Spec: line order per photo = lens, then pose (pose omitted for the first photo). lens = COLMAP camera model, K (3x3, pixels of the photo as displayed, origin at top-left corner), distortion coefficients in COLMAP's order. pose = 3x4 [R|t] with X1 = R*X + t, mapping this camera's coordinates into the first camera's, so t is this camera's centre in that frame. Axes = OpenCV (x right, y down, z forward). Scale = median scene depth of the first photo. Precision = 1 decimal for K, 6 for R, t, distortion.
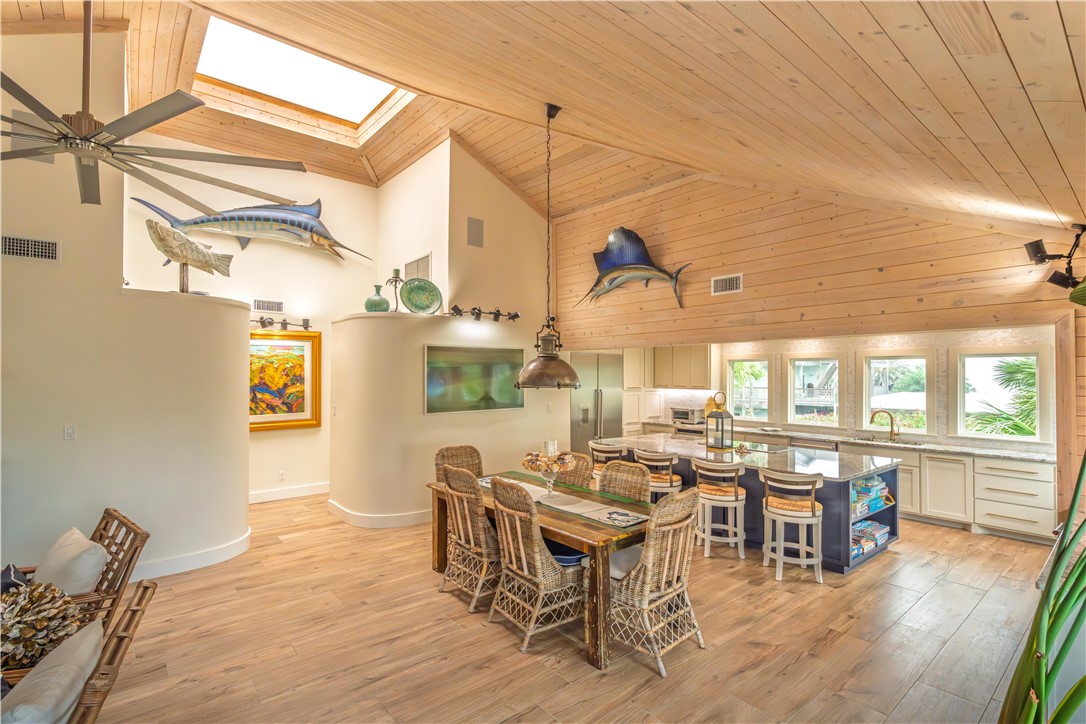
lens RADIAL K [[499.6, 0, 571.4], [0, 499.6, 366.3], [0, 0, 1]] dist [0.000346, 0.000540]
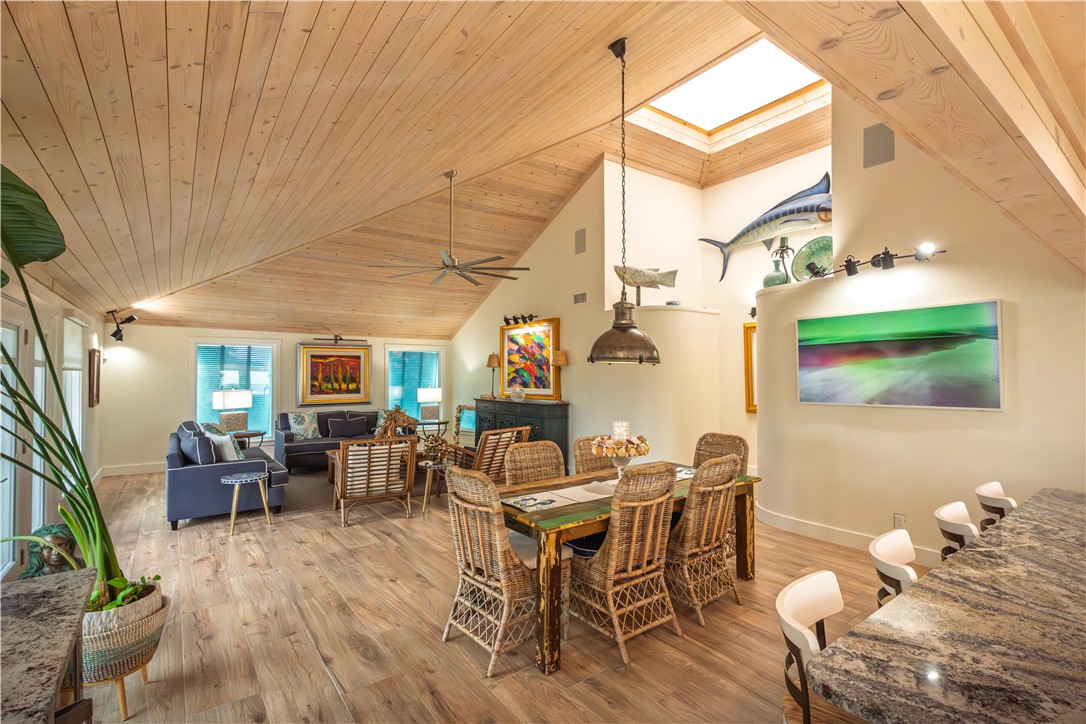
lens RADIAL K [[502.7, 0, 512.7], [0, 502.7, 364.7], [0, 0, 1]] dist [-0.001303, -0.000049]
pose [[-0.115163, -0.022515, -0.993091, 0.559986], [0.018313, 0.999525, -0.024784, 0.042445], [0.993178, -0.021041, -0.114696, 0.594765]]
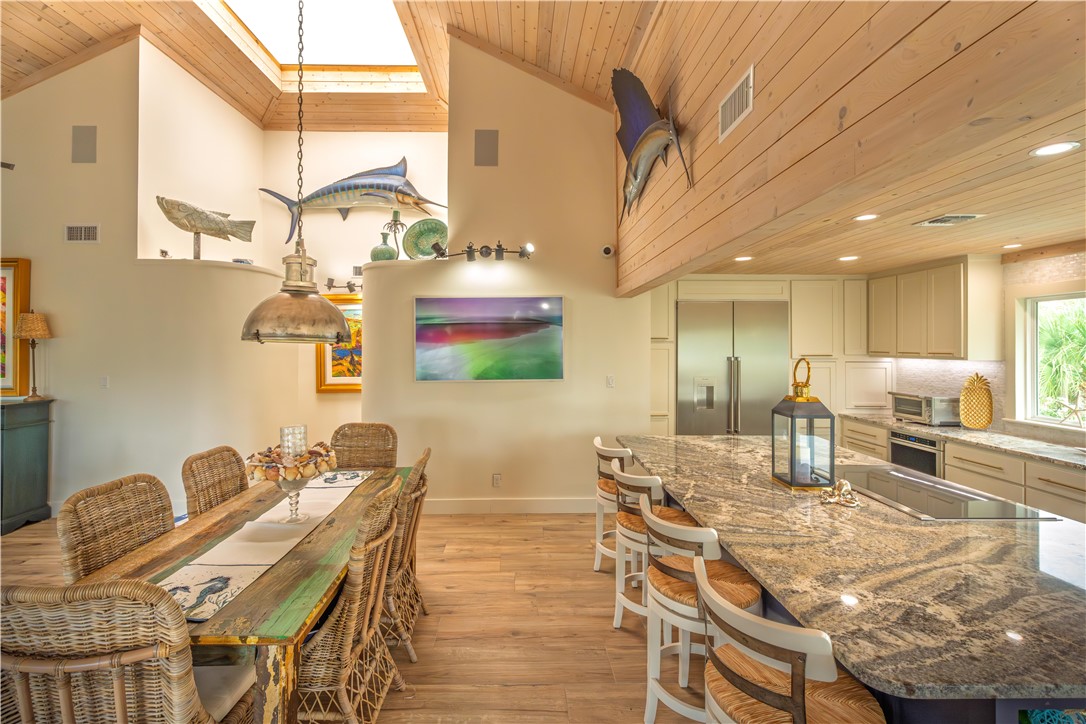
lens RADIAL K [[513.3, 0, 544.5], [0, 513.3, 340.6], [0, 0, 1]] dist [0.003560, -0.000548]
pose [[0.770080, -0.011009, -0.637852, 0.388687], [0.013935, 0.999903, -0.000434, 0.030341], [0.637795, -0.008554, 0.770159, 0.462012]]
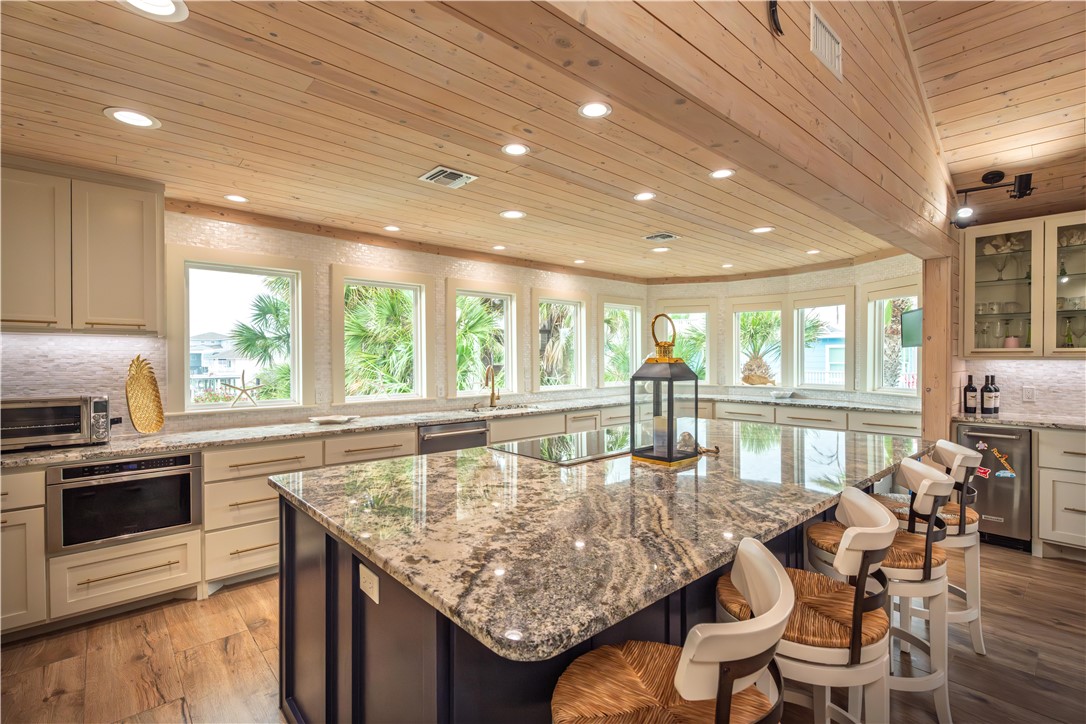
lens RADIAL K [[504.2, 0, 554.2], [0, 504.2, 359.6], [0, 0, 1]] dist [0.000193, 0.000103]
pose [[-0.006044, -0.011945, 0.999910, -0.083407], [-0.015753, 0.999806, 0.011848, 0.077106], [-0.999858, -0.015680, -0.006231, 0.999794]]
